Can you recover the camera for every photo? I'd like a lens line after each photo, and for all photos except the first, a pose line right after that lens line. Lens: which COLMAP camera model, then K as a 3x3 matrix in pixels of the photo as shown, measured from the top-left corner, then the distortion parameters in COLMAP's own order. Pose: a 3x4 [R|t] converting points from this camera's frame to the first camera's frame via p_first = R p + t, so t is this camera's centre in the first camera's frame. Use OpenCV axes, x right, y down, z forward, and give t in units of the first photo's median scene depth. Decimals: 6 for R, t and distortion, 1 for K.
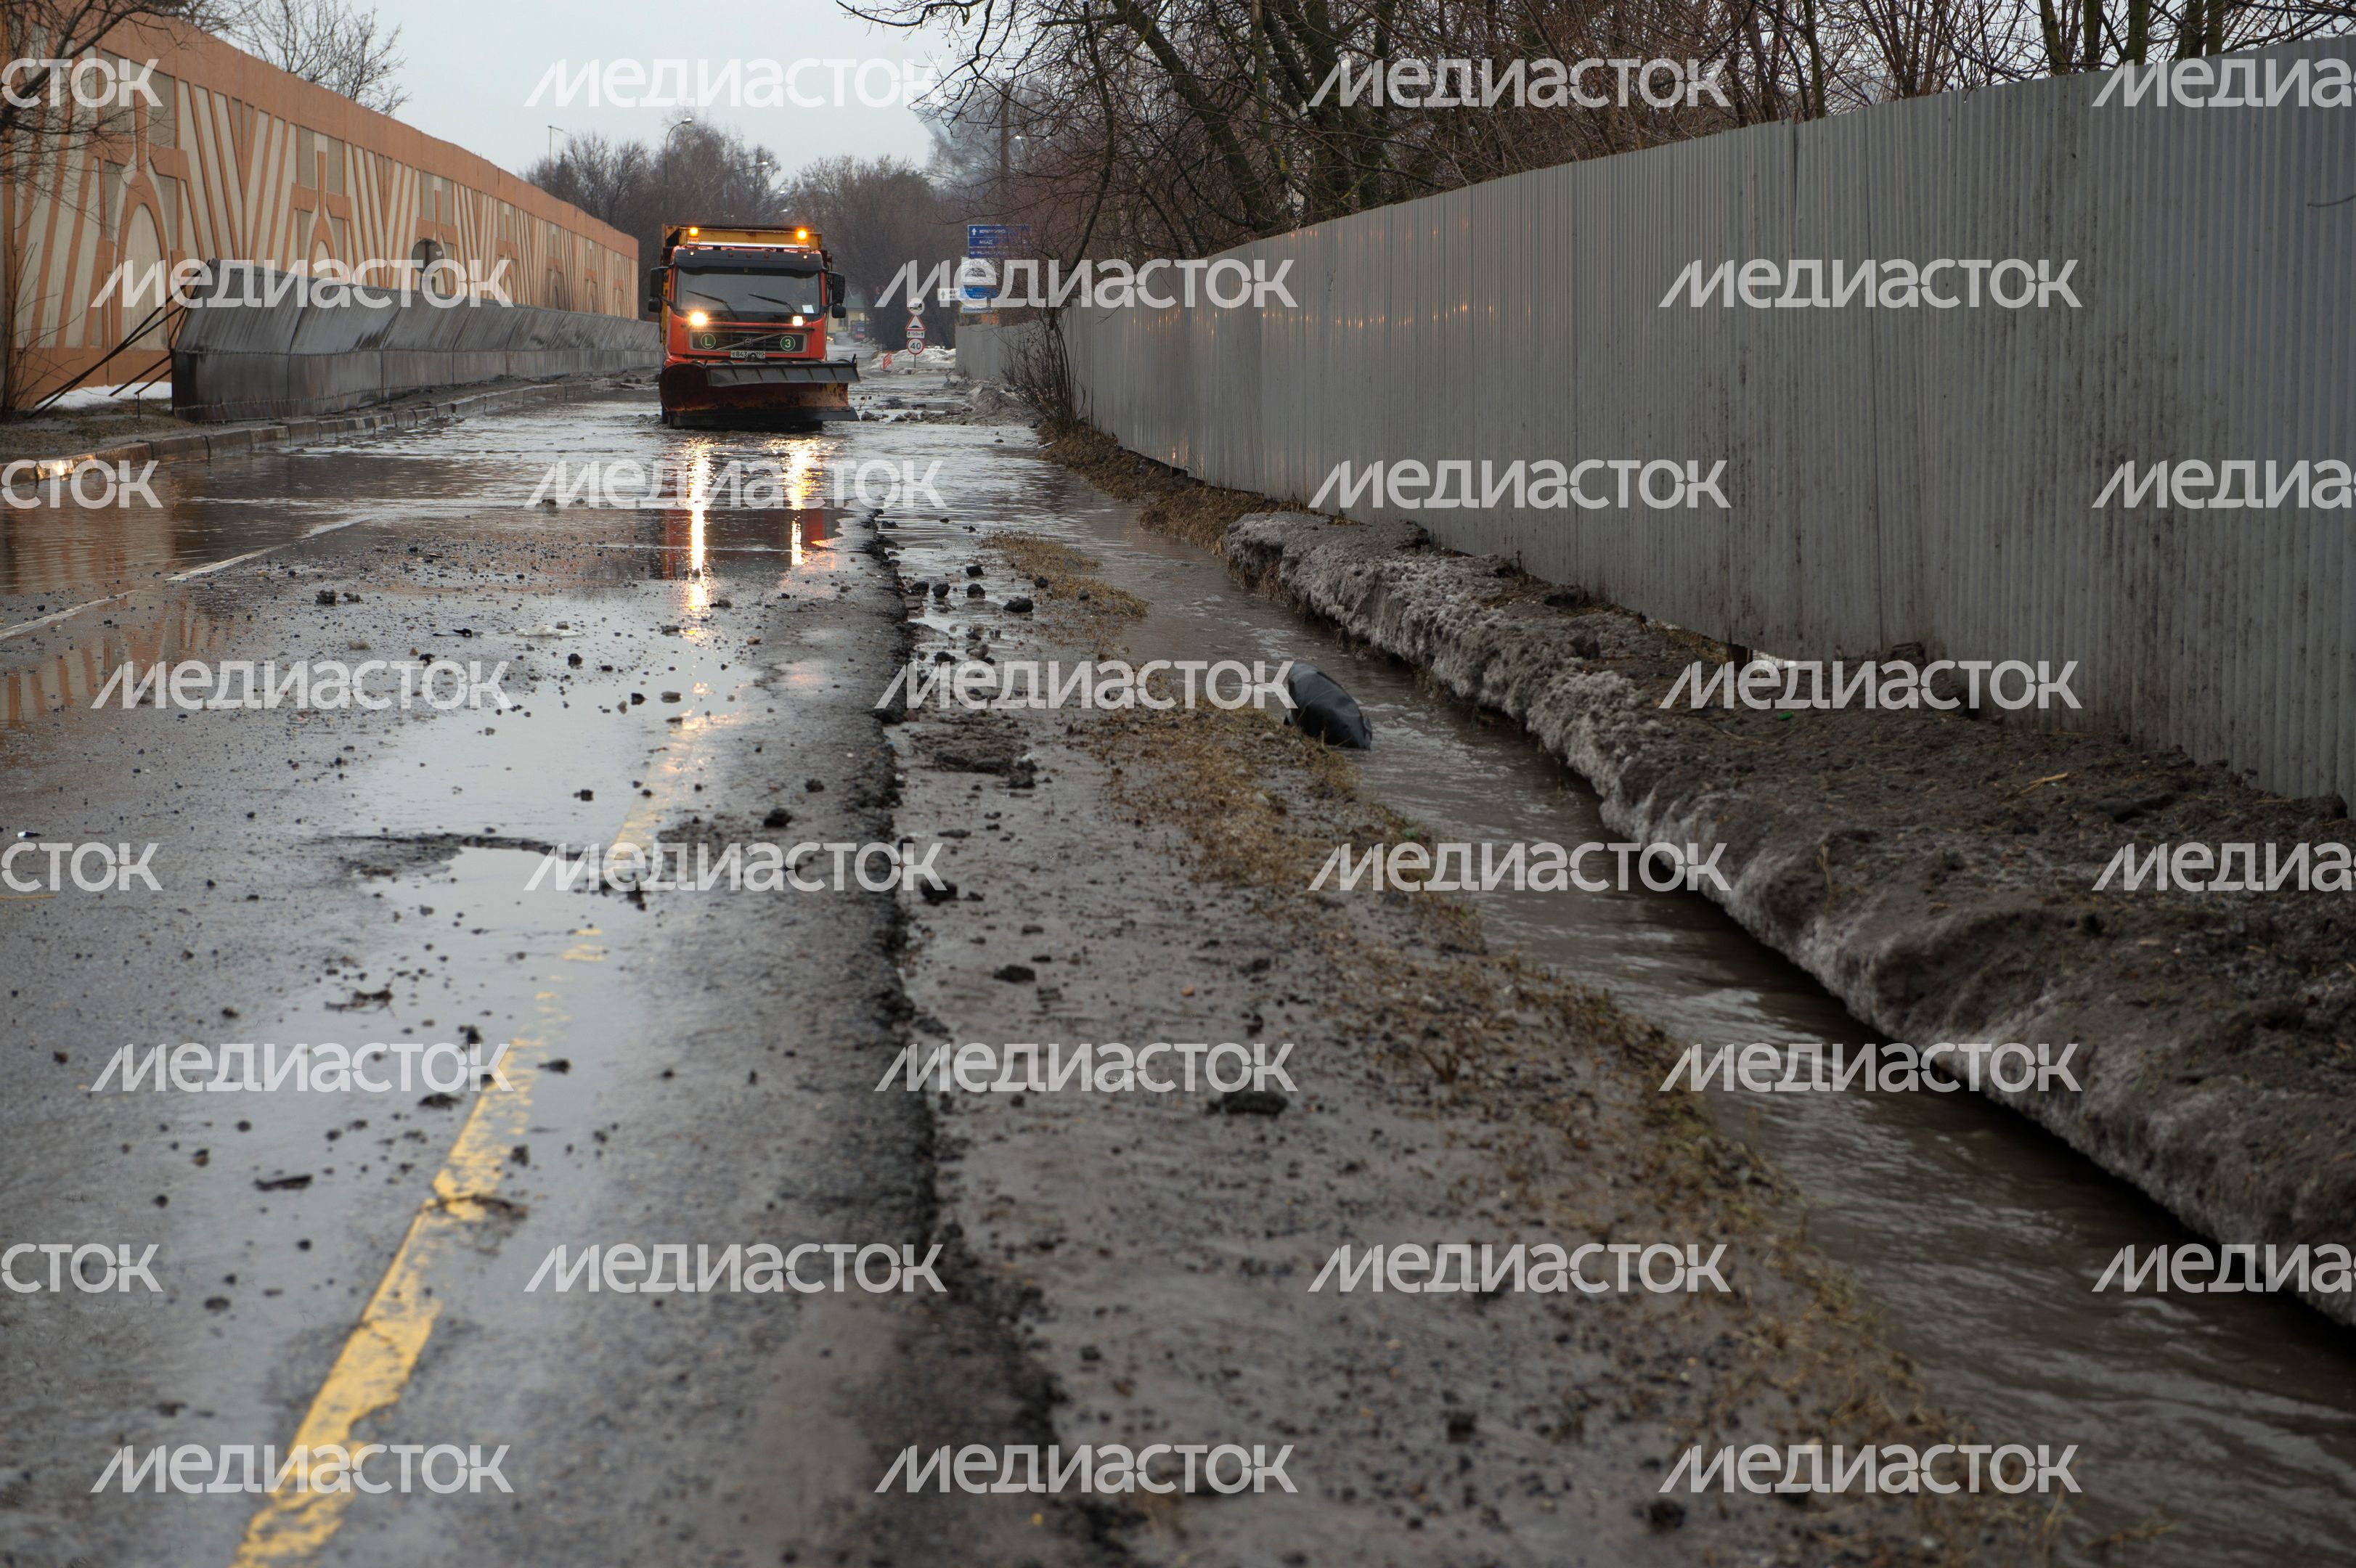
lens RADIAL K [[4696.1, 0, 1178.0], [0, 4696.1, 784.0], [0, 0, 1]] dist [0.059341, -0.269871]
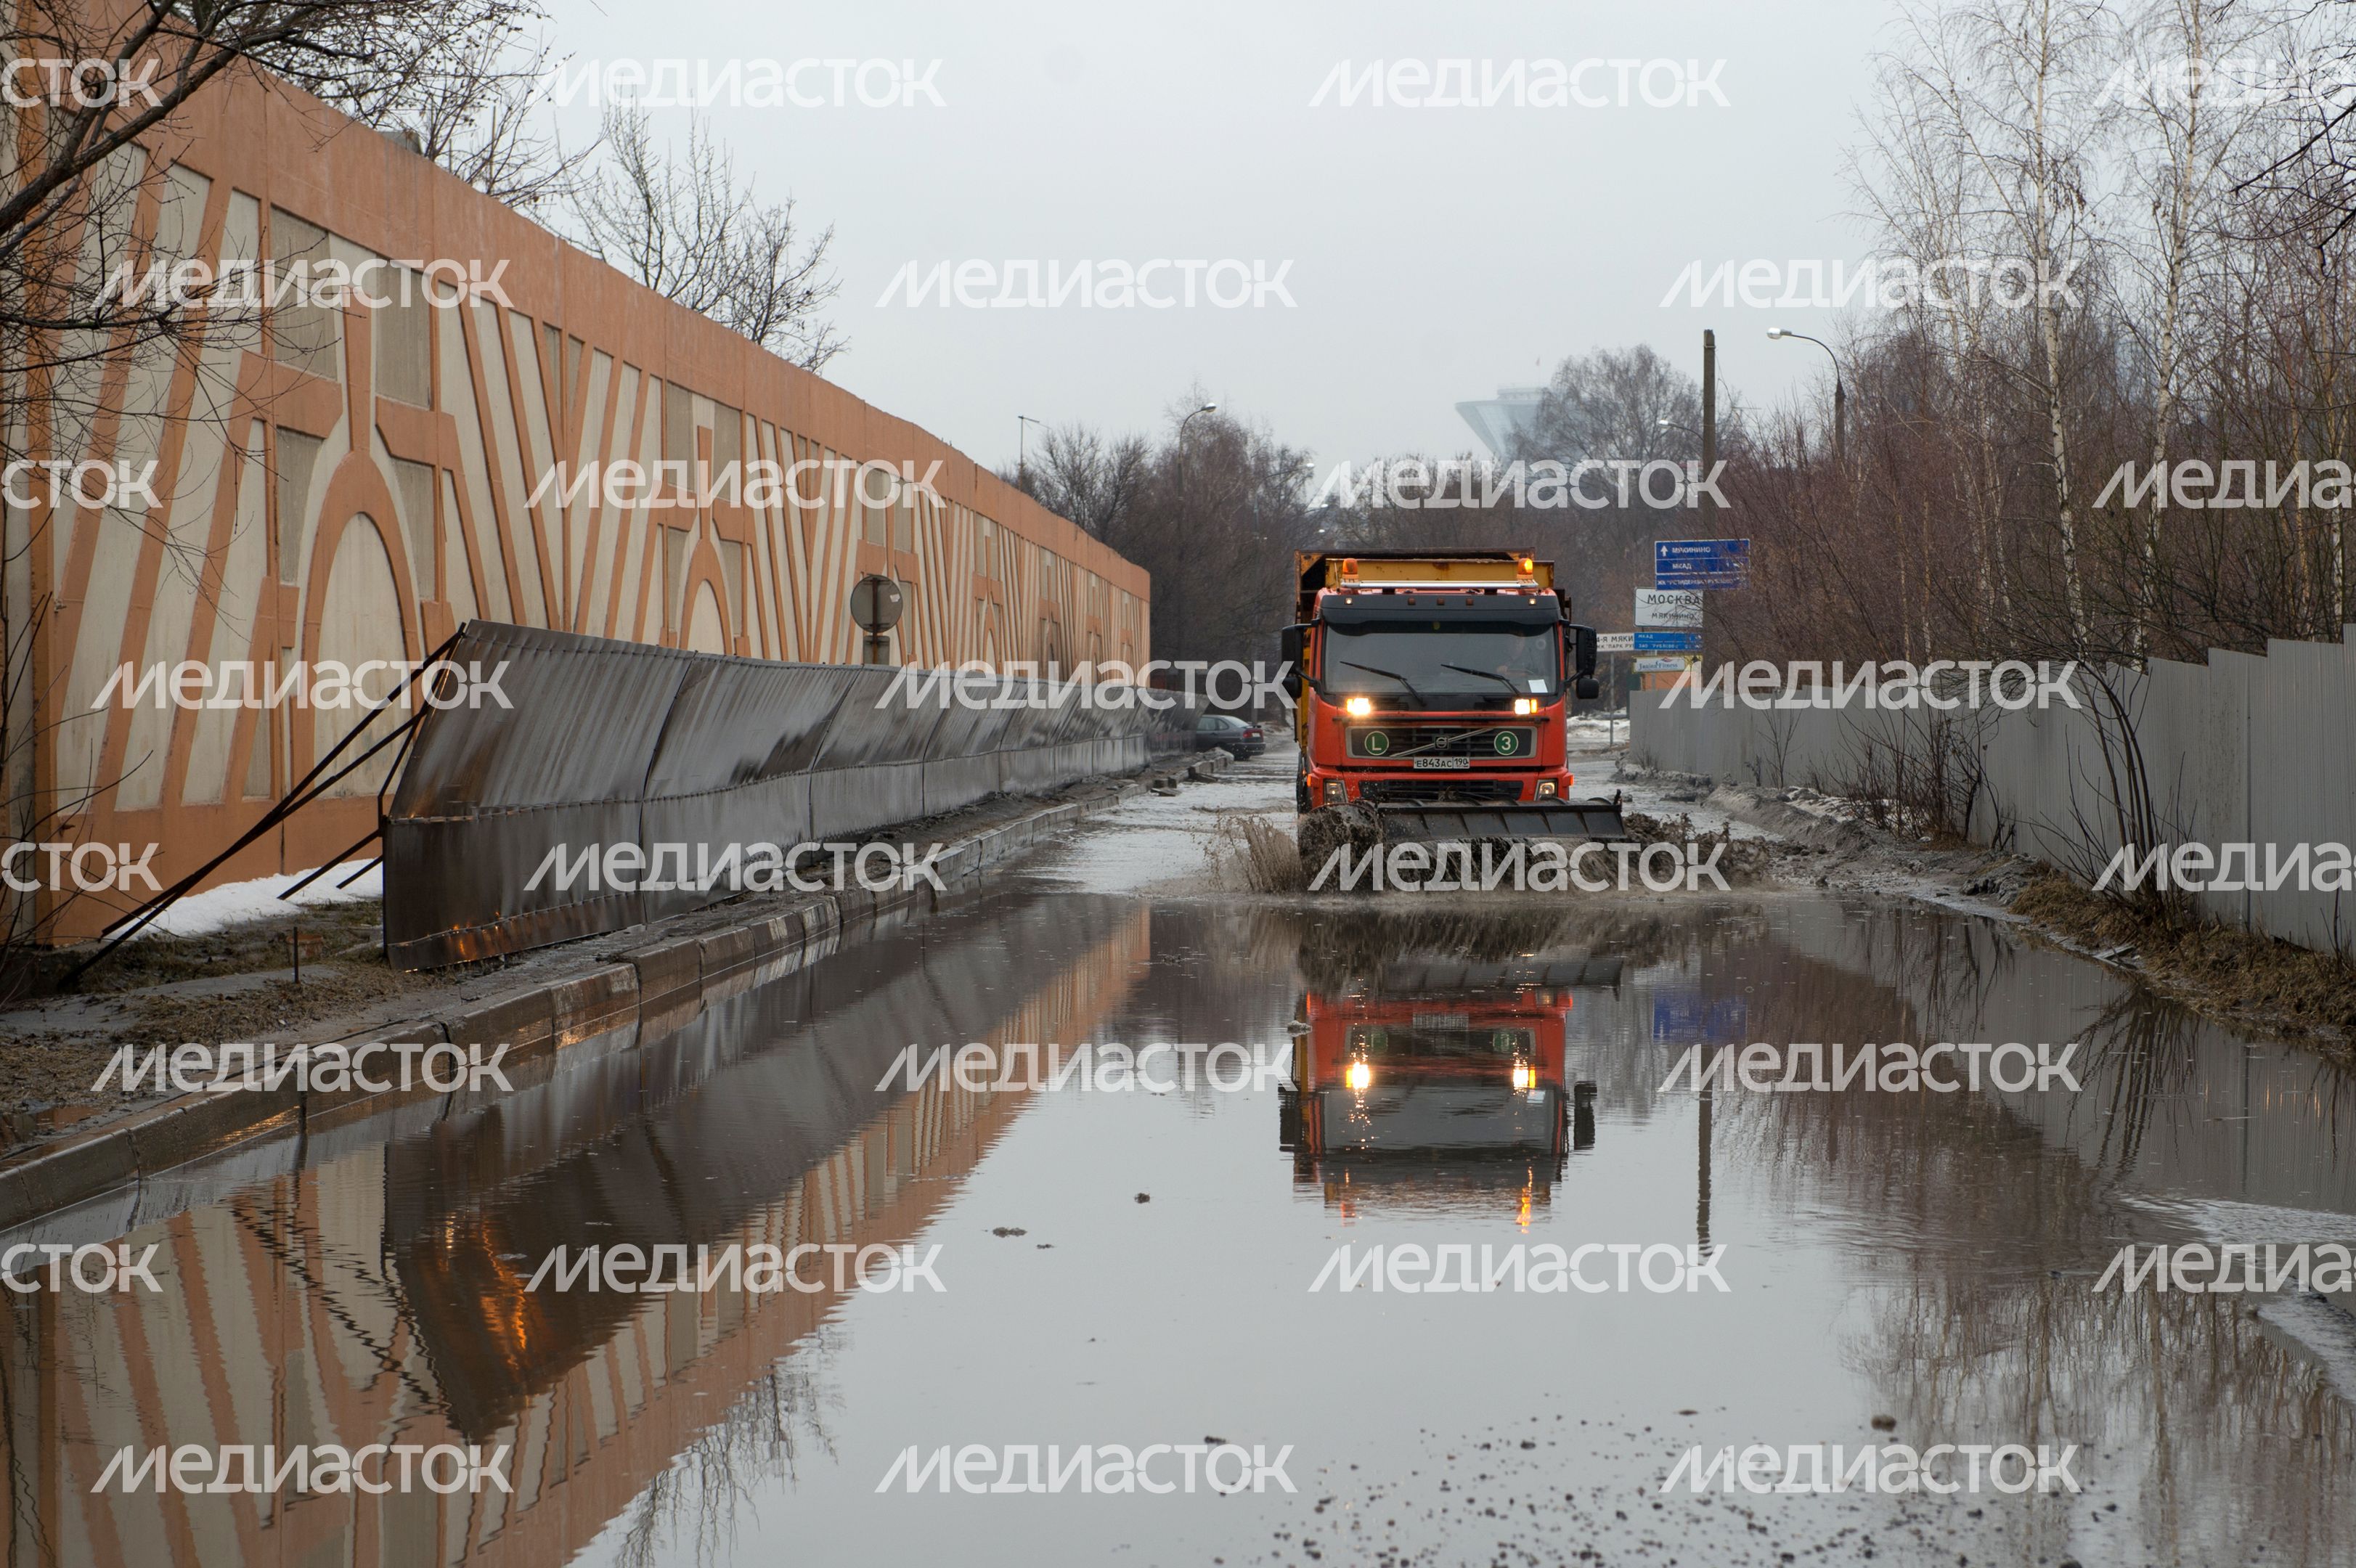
lens RADIAL K [[4696.1, 0, 1178.0], [0, 4696.1, 784.0], [0, 0, 1]] dist [0.059341, -0.269871]
pose [[0.996778, -0.013393, -0.079080, -0.075131], [0.007810, 0.997481, -0.070498, -0.047075], [0.079825, 0.069653, 0.994372, 0.412826]]
